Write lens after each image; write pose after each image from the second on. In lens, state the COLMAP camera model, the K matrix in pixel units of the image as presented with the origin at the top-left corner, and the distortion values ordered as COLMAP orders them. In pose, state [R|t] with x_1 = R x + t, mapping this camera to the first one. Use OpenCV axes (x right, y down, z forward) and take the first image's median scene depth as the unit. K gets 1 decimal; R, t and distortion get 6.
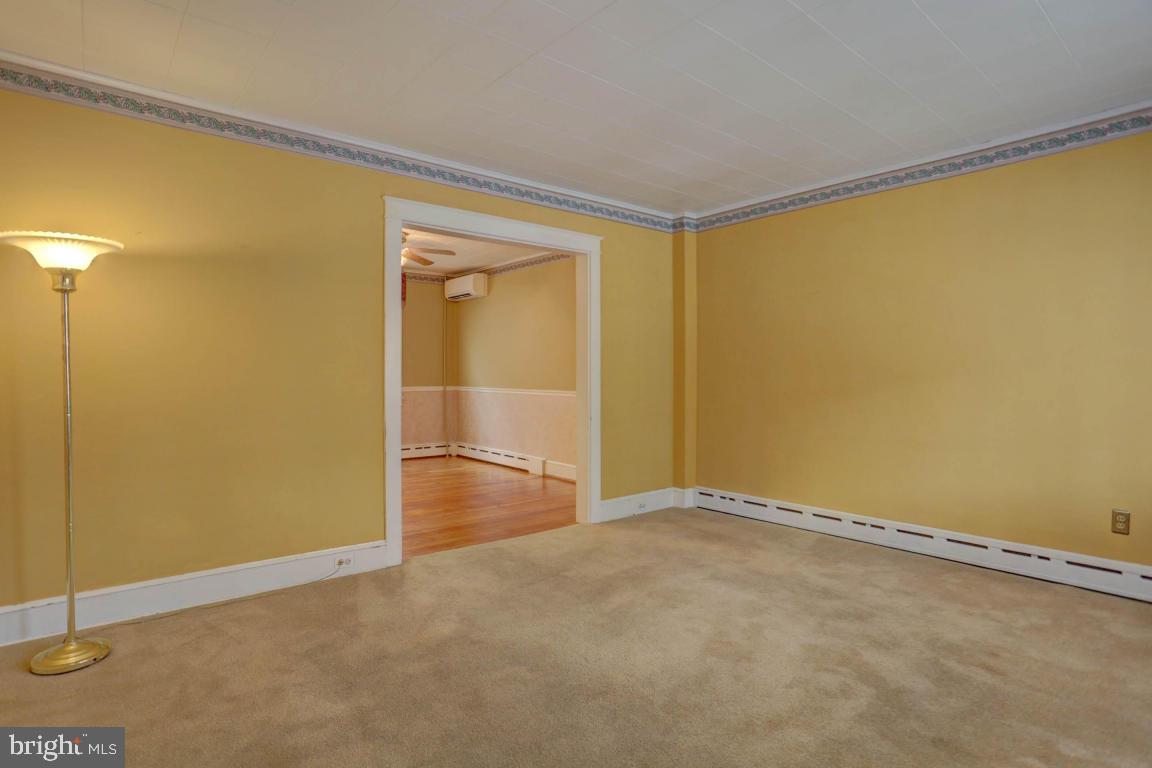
lens RADIAL K [[585.8, 0, 573.5], [0, 585.8, 367.7], [0, 0, 1]] dist [-0.072497, 0.023746]
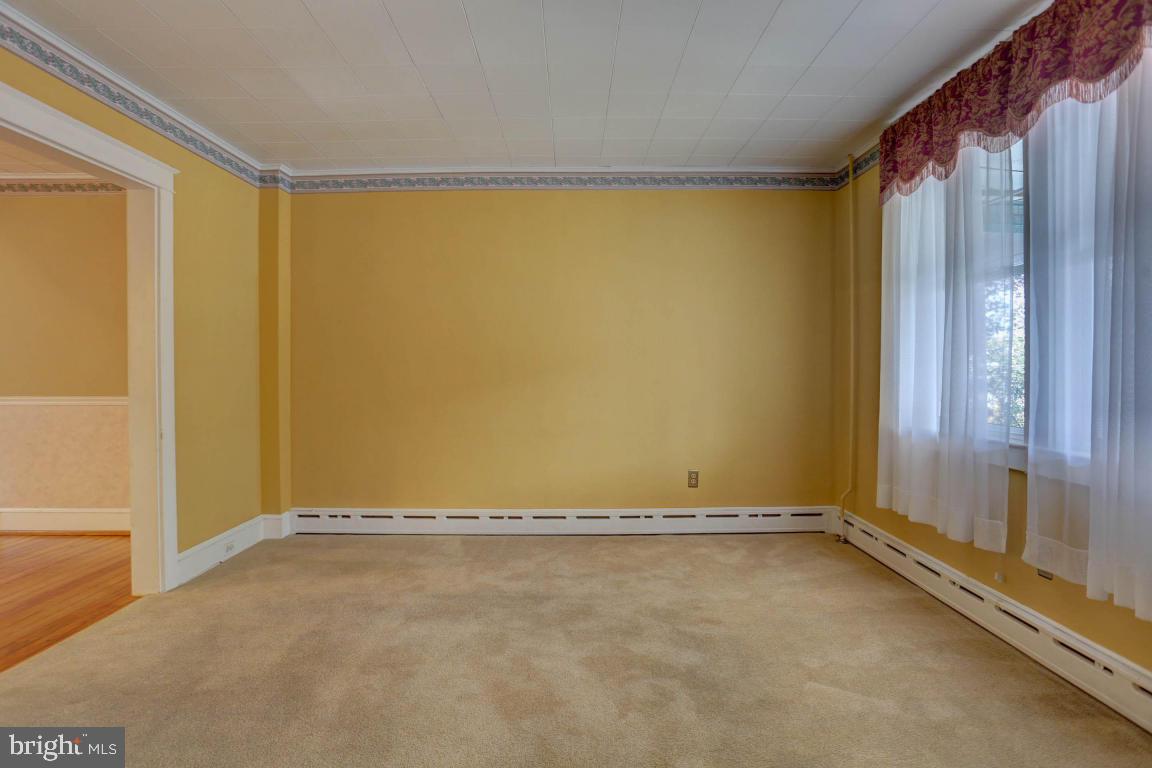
lens RADIAL K [[585.8, 0, 576.7], [0, 585.8, 348.8], [0, 0, 1]] dist [-0.072497, 0.023746]
pose [[0.636706, 0.016551, 0.770929, -0.209700], [-0.001637, 0.999796, -0.020112, -0.000502], [-0.771105, 0.011543, 0.636603, 0.265510]]
